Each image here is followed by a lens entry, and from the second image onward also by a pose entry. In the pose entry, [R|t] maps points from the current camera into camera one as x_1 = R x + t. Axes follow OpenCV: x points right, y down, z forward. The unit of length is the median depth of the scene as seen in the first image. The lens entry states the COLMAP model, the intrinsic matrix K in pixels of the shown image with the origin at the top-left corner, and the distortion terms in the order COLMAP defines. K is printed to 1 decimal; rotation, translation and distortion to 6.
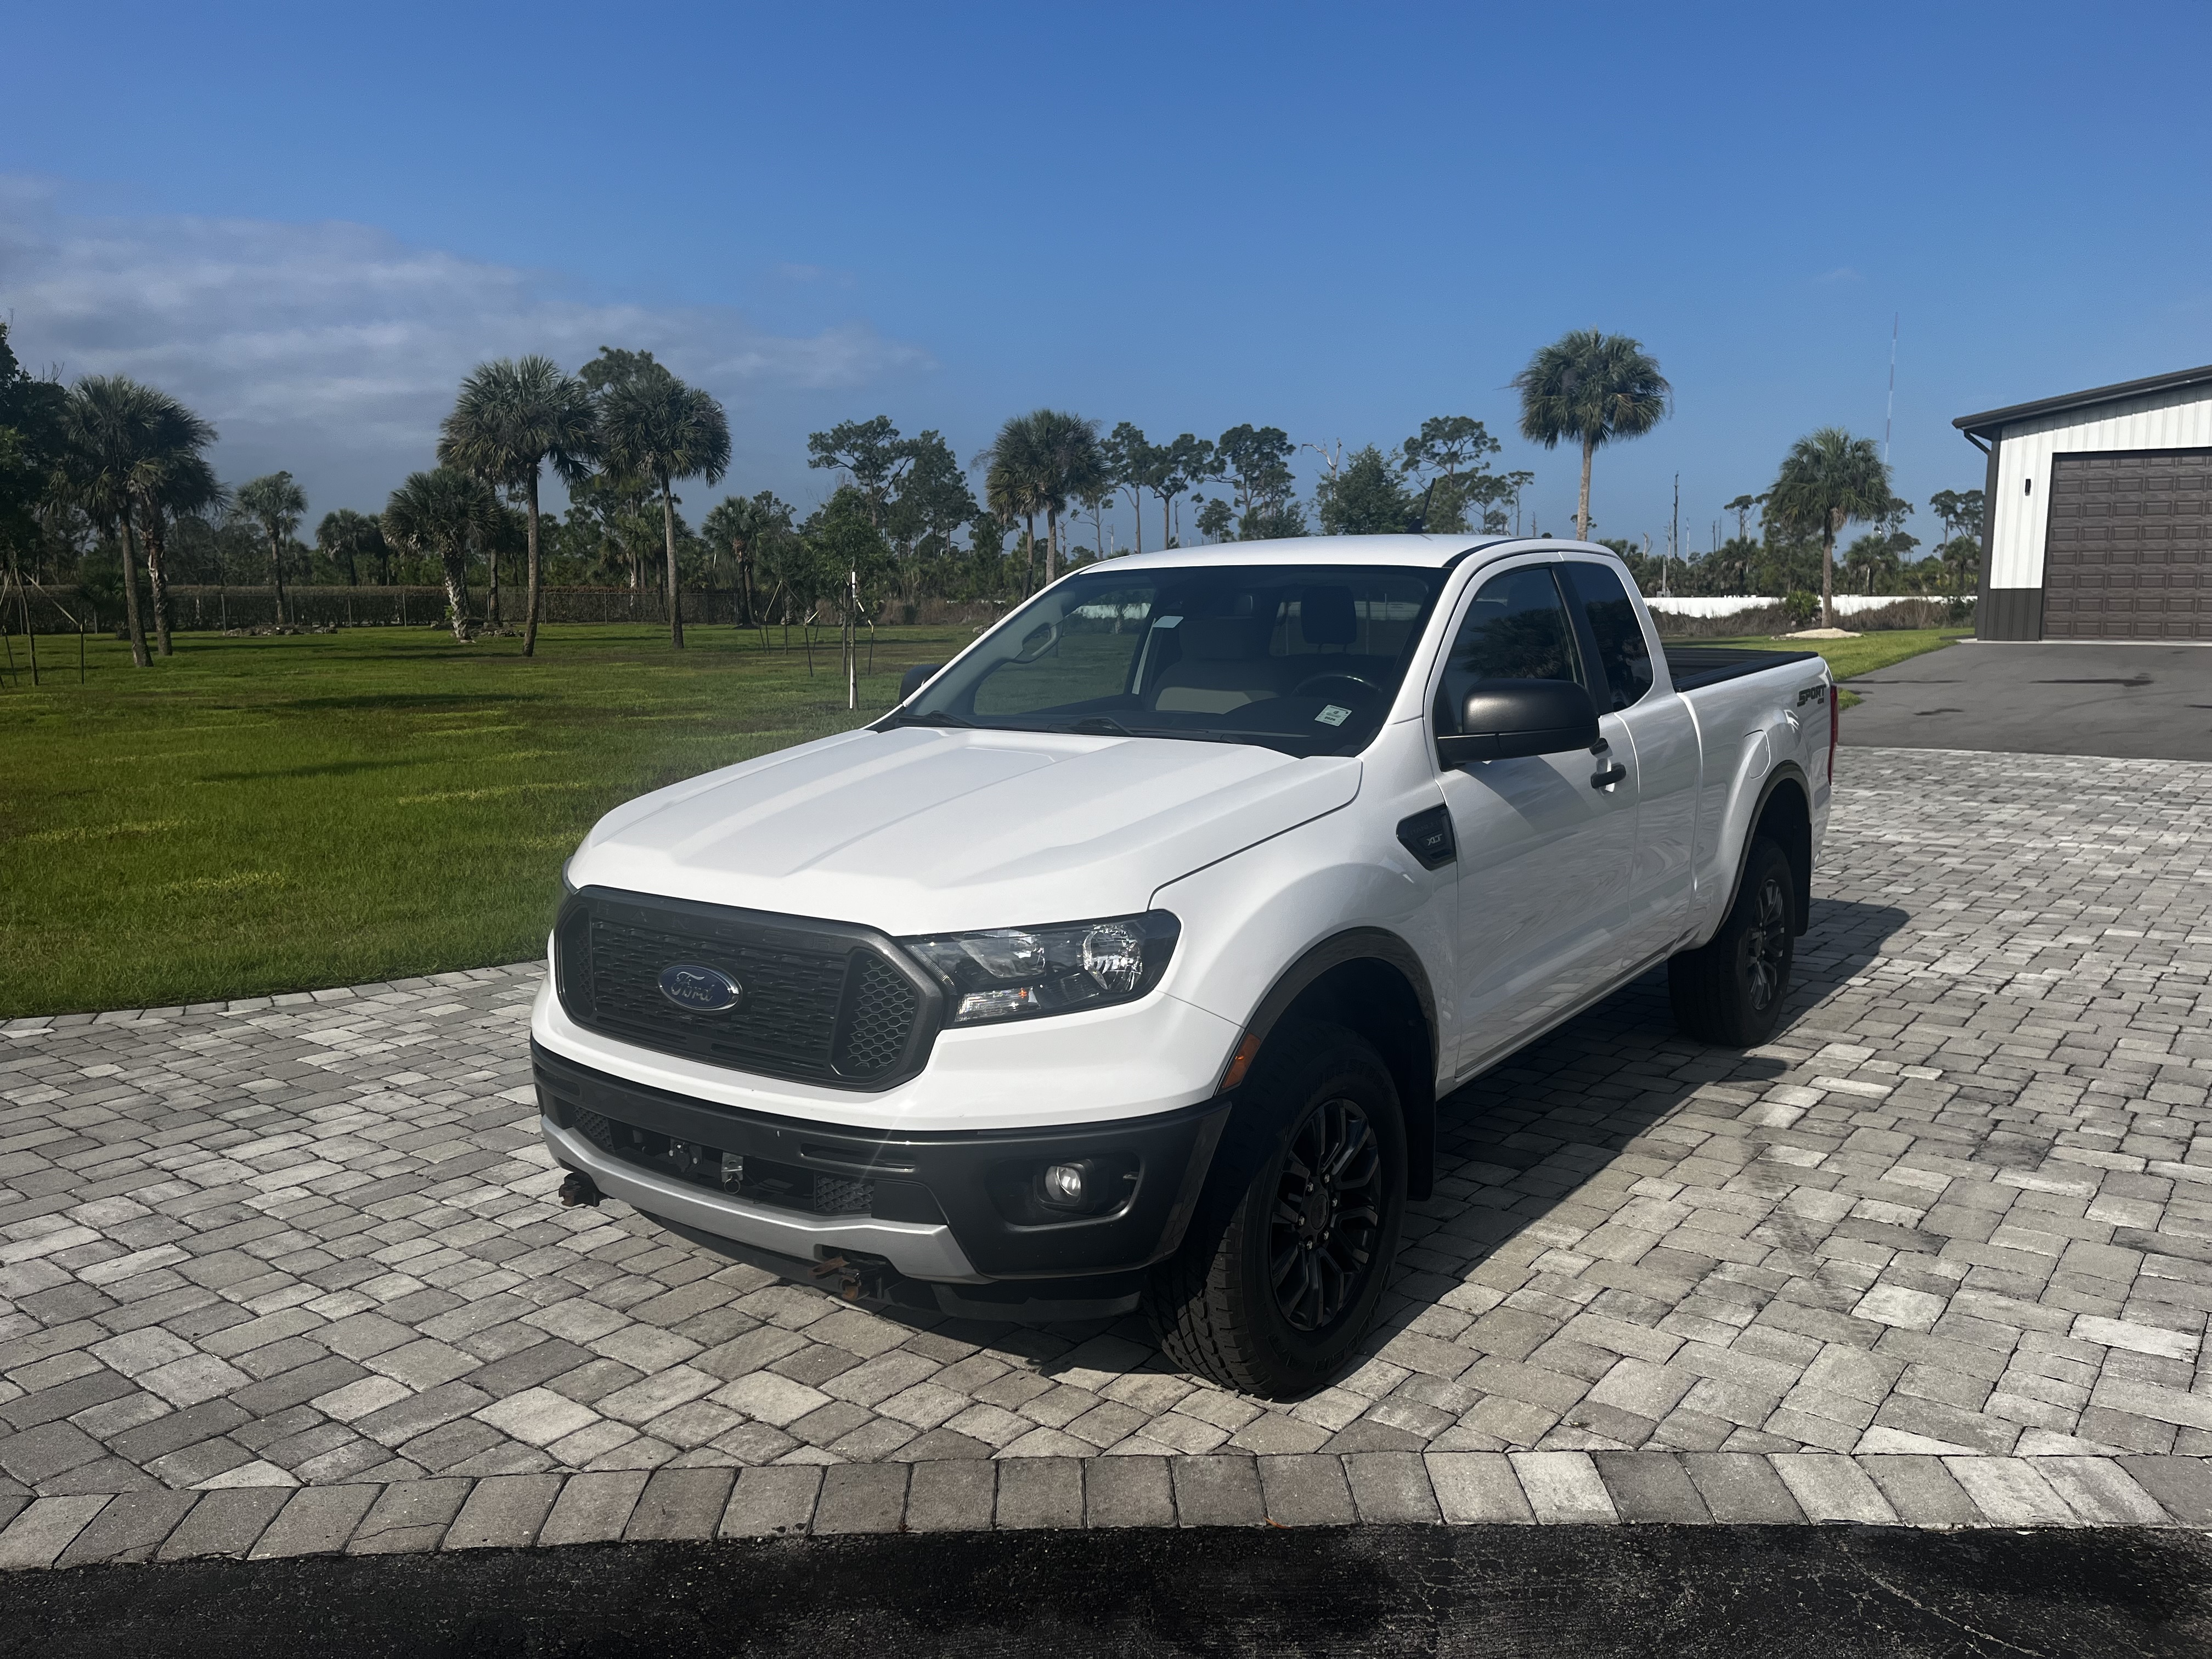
lens RADIAL K [[1669.8, 0, 1106.7], [0, 1669.8, 810.0], [0, 0, 1]] dist [0.082981, -0.104862]
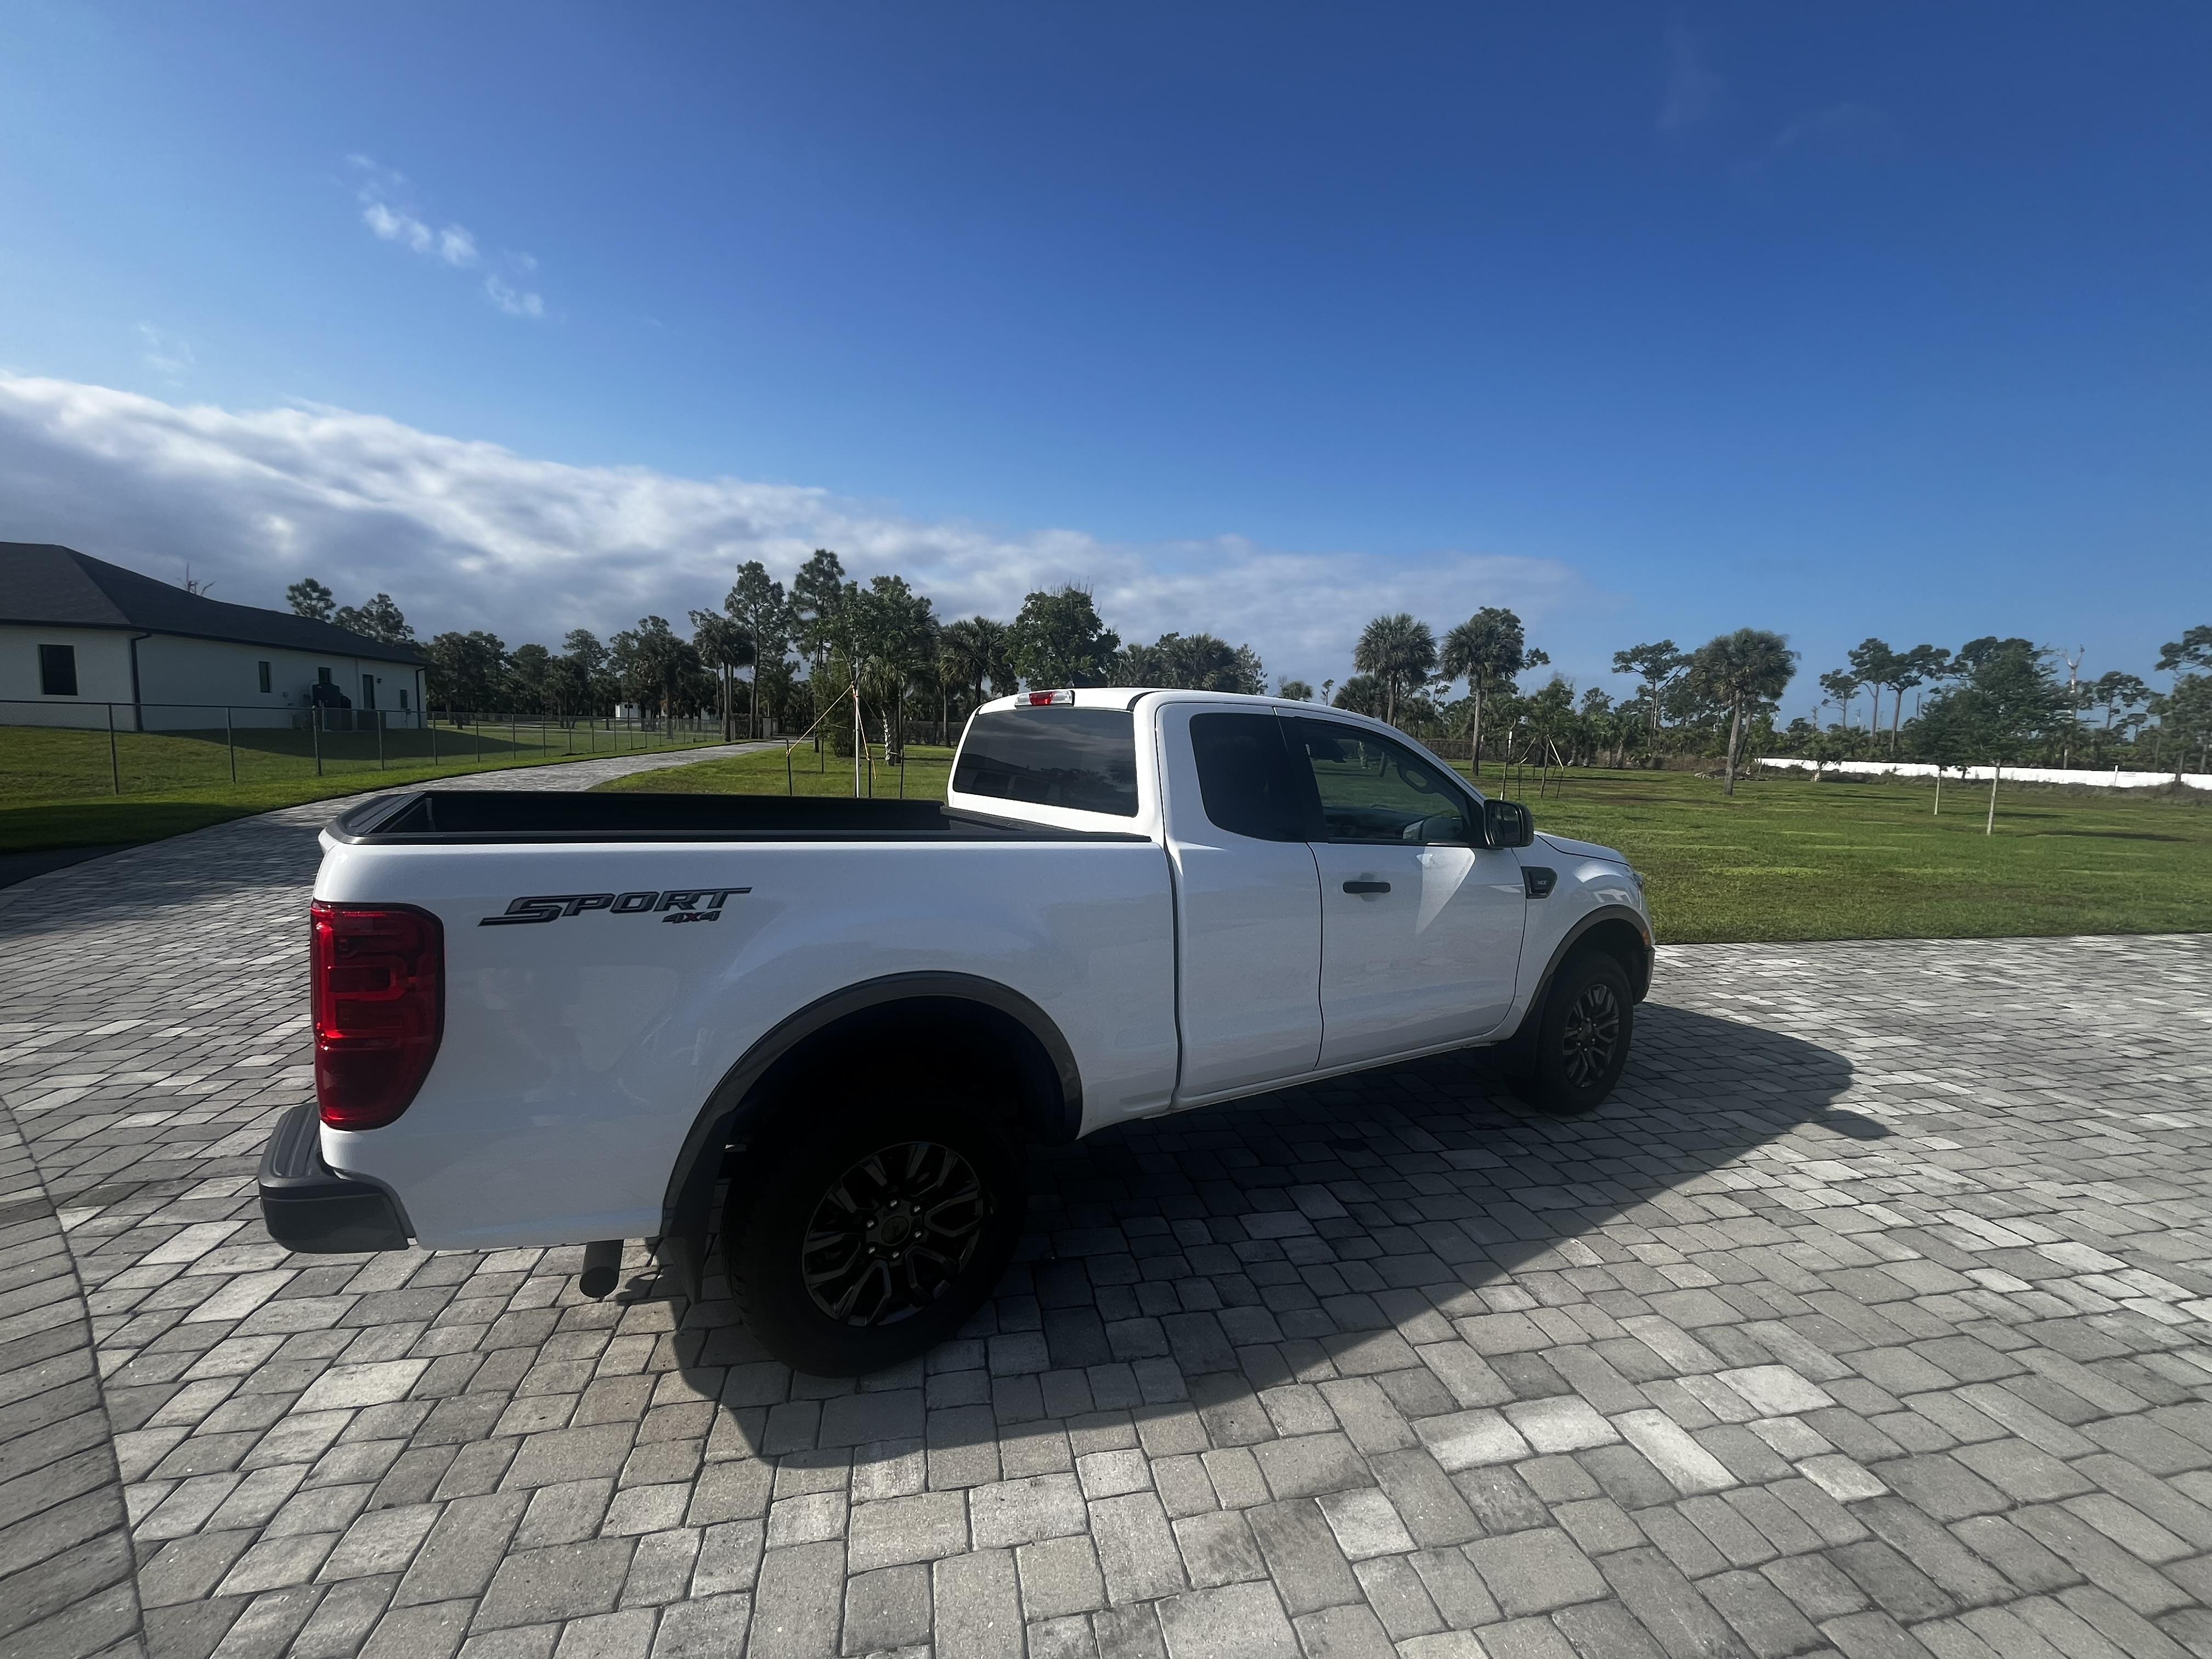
lens RADIAL K [[894.9, 0, 1108.5], [0, 894.9, 828.4], [0, 0, 1]] dist [-0.001262, -0.000304]
pose [[0.765103, 0.098650, -0.636306, 0.059740], [-0.119083, 0.992826, 0.010737, -0.009197], [0.632800, 0.067558, 0.771362, 0.068220]]
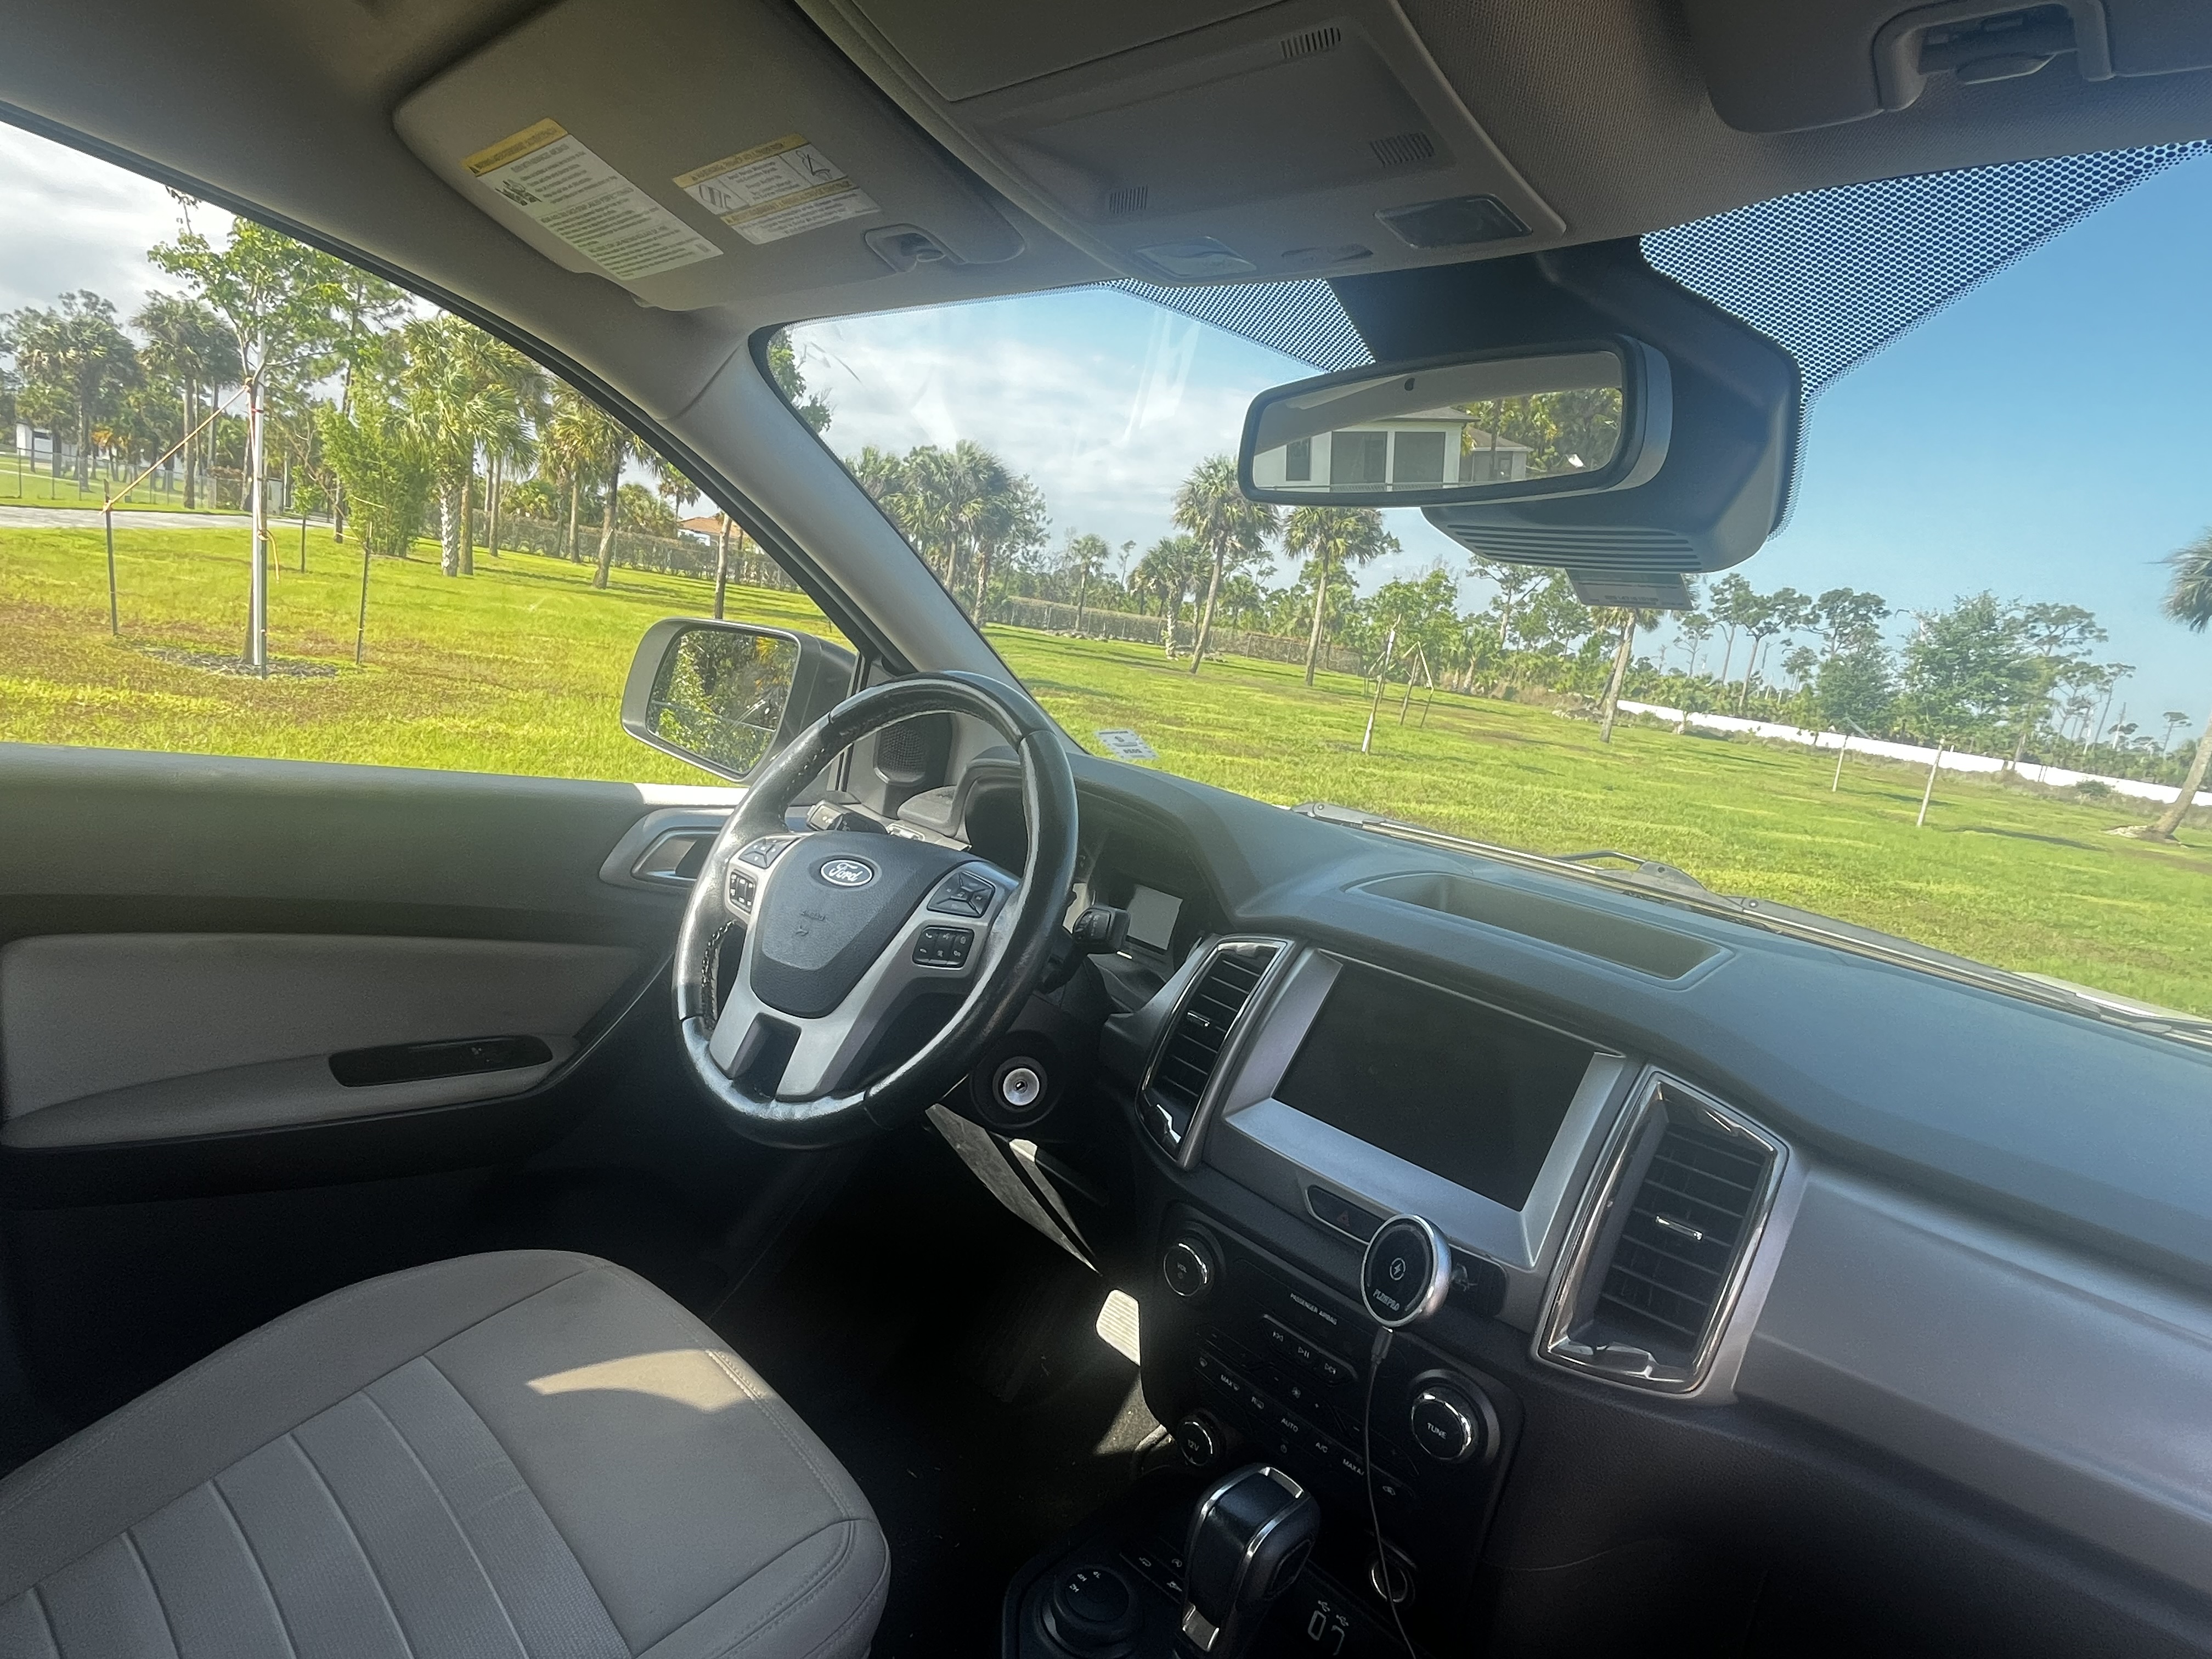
lens RADIAL K [[1161.1, 0, 1097.3], [0, 1161.1, 825.3], [0, 0, 1]] dist [-0.005402, 0.001292]
pose [[0.877174, 0.217527, -0.428074, 0.018126], [-0.211463, 0.975396, 0.062337, -0.014371], [0.431102, 0.035841, 0.901591, 0.135824]]
